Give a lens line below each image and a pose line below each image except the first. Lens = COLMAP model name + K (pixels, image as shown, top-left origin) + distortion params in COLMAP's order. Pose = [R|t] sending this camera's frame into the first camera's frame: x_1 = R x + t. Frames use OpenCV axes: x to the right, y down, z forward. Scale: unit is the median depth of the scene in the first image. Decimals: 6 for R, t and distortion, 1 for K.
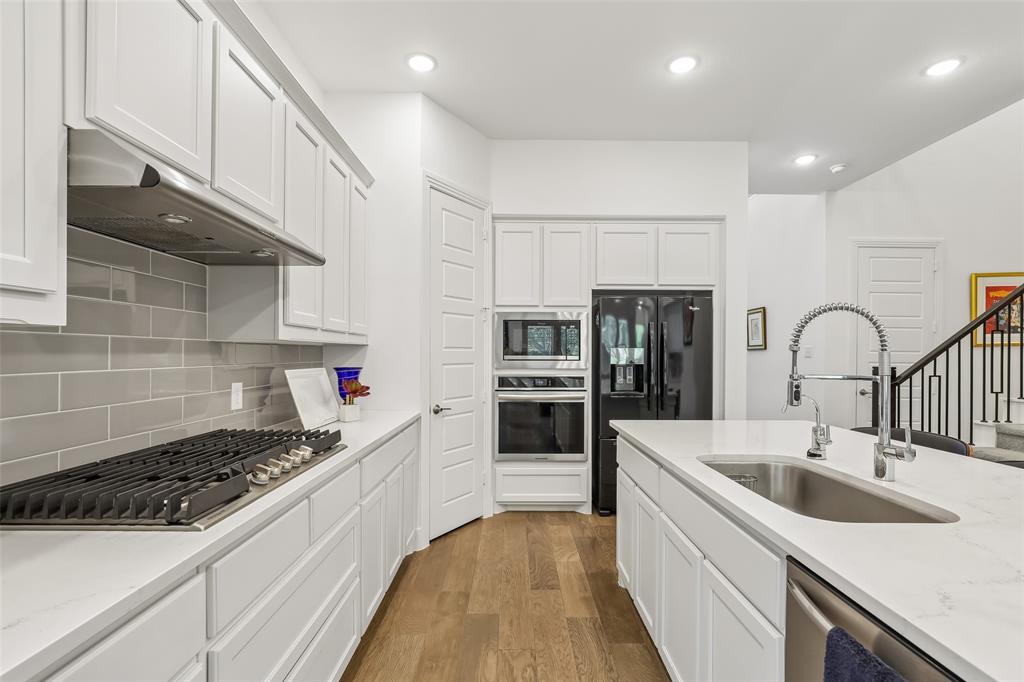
lens RADIAL K [[467.2, 0, 508.8], [0, 467.2, 351.6], [0, 0, 1]] dist [-0.004437, 0.001174]
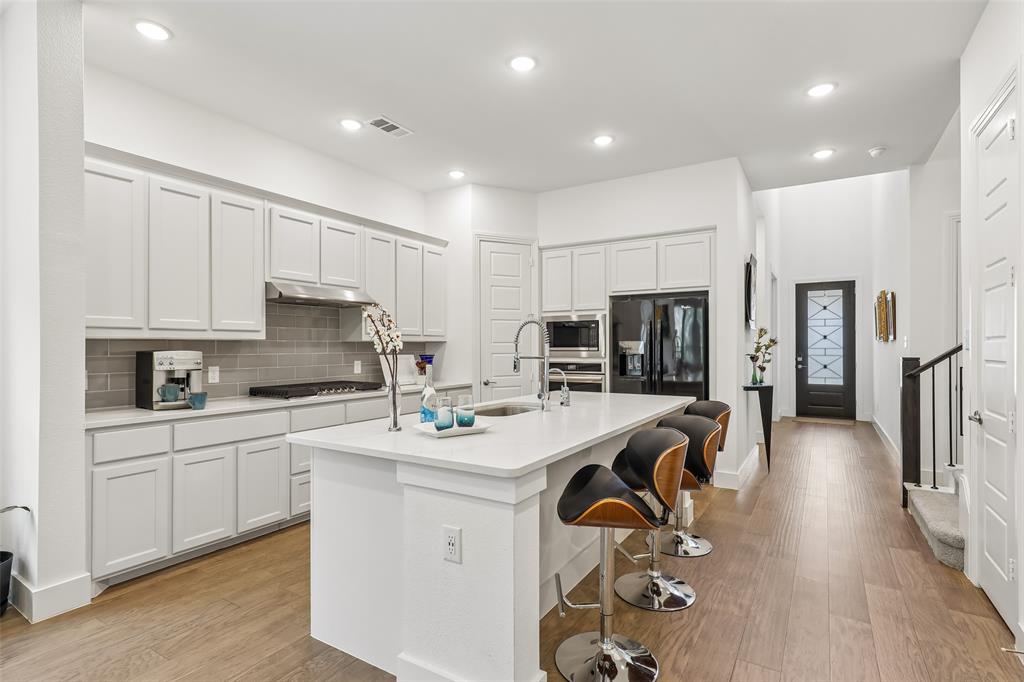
lens RADIAL K [[499.1, 0, 512.4], [0, 499.1, 344.2], [0, 0, 1]] dist [-0.000672, -0.000078]
pose [[0.850862, -0.010687, -0.525280, 0.690478], [0.010051, 0.999941, -0.004063, 0.003703], [0.525293, -0.001823, 0.850920, -0.321406]]
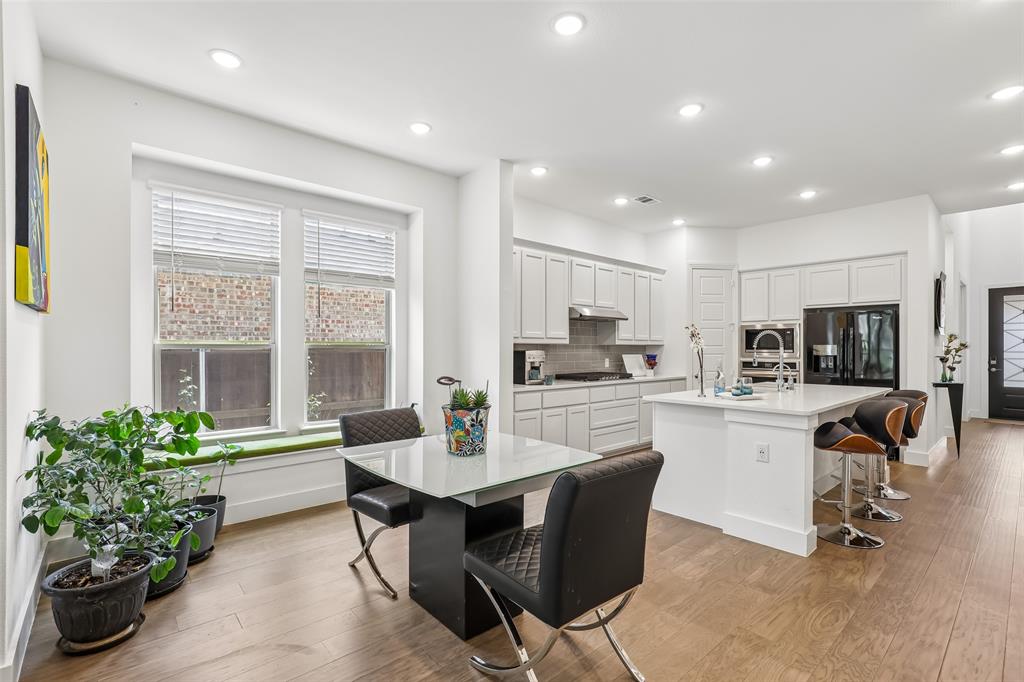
lens RADIAL K [[467.2, 0, 512.5], [0, 467.2, 346.1], [0, 0, 1]] dist [-0.004437, 0.001174]
pose [[0.671251, -0.008571, -0.741180, 0.715600], [0.005387, 0.999963, -0.006685, 0.001789], [0.741210, 0.000495, 0.671273, -0.850998]]
